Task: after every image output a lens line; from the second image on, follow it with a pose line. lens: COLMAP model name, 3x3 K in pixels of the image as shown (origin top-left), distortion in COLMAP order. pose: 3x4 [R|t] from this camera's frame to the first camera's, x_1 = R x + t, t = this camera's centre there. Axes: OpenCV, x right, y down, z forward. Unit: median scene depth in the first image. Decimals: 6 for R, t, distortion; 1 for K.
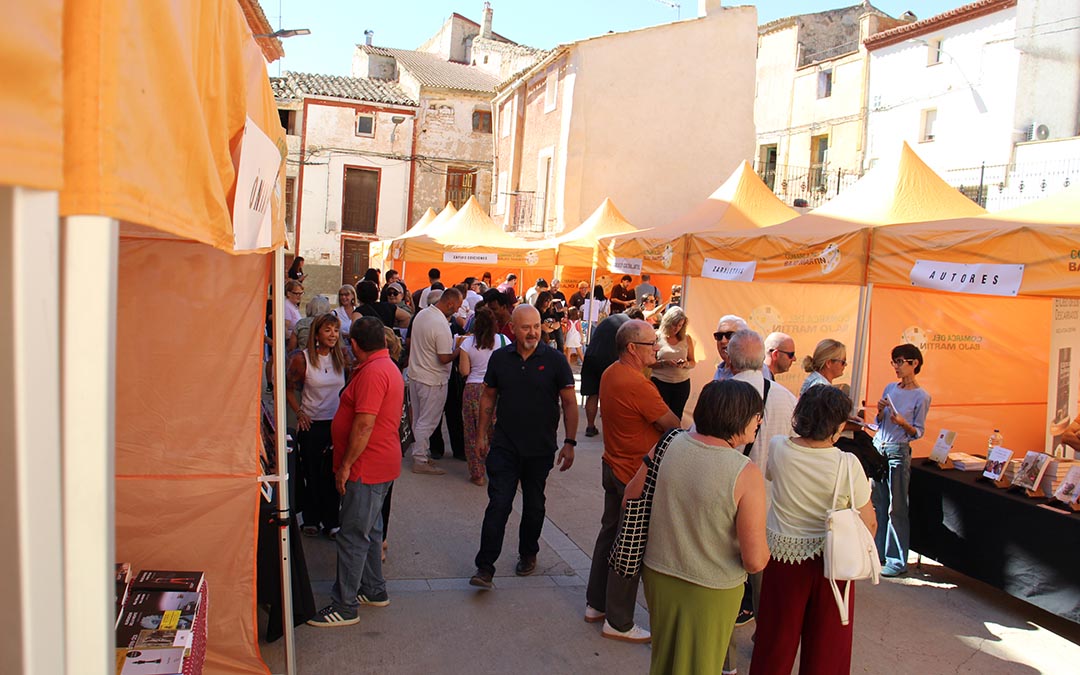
lens RADIAL K [[1070.7, 0, 540.0], [0, 1070.7, 337.5], [0, 0, 1]] dist [-0.044005, 0.010820]
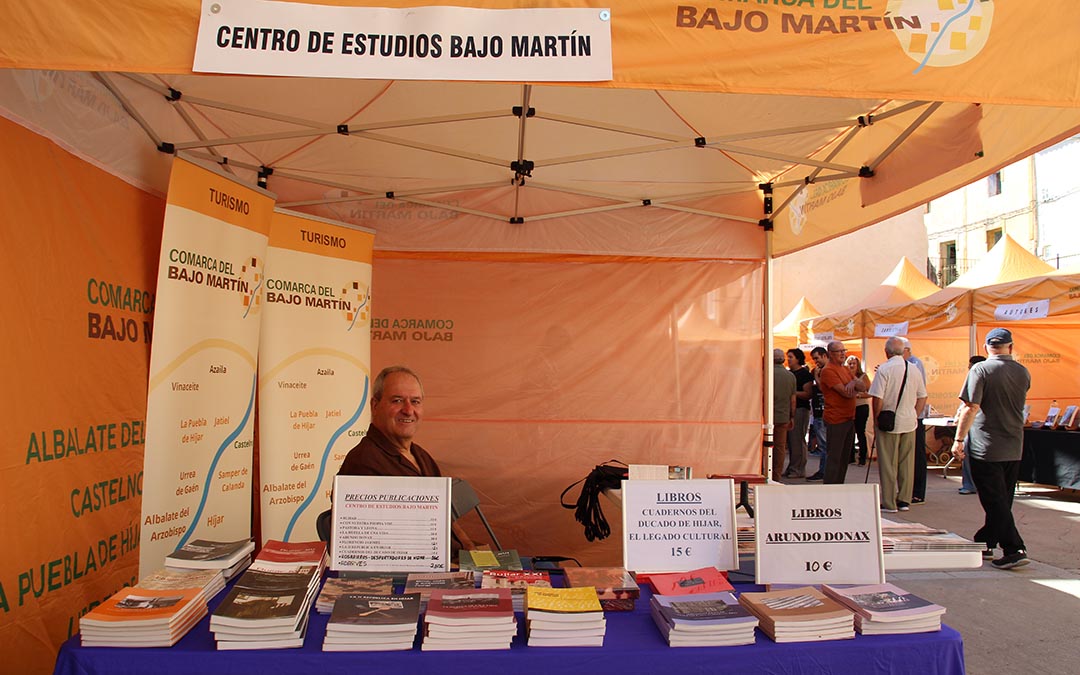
lens RADIAL K [[1070.7, 0, 540.0], [0, 1070.7, 337.5], [0, 0, 1]] dist [-0.044005, 0.010820]
pose [[0.981132, -0.077222, -0.177249, -0.047709], [0.056296, 0.991152, -0.120198, 0.108989], [0.184962, 0.107952, 0.976798, -0.601396]]
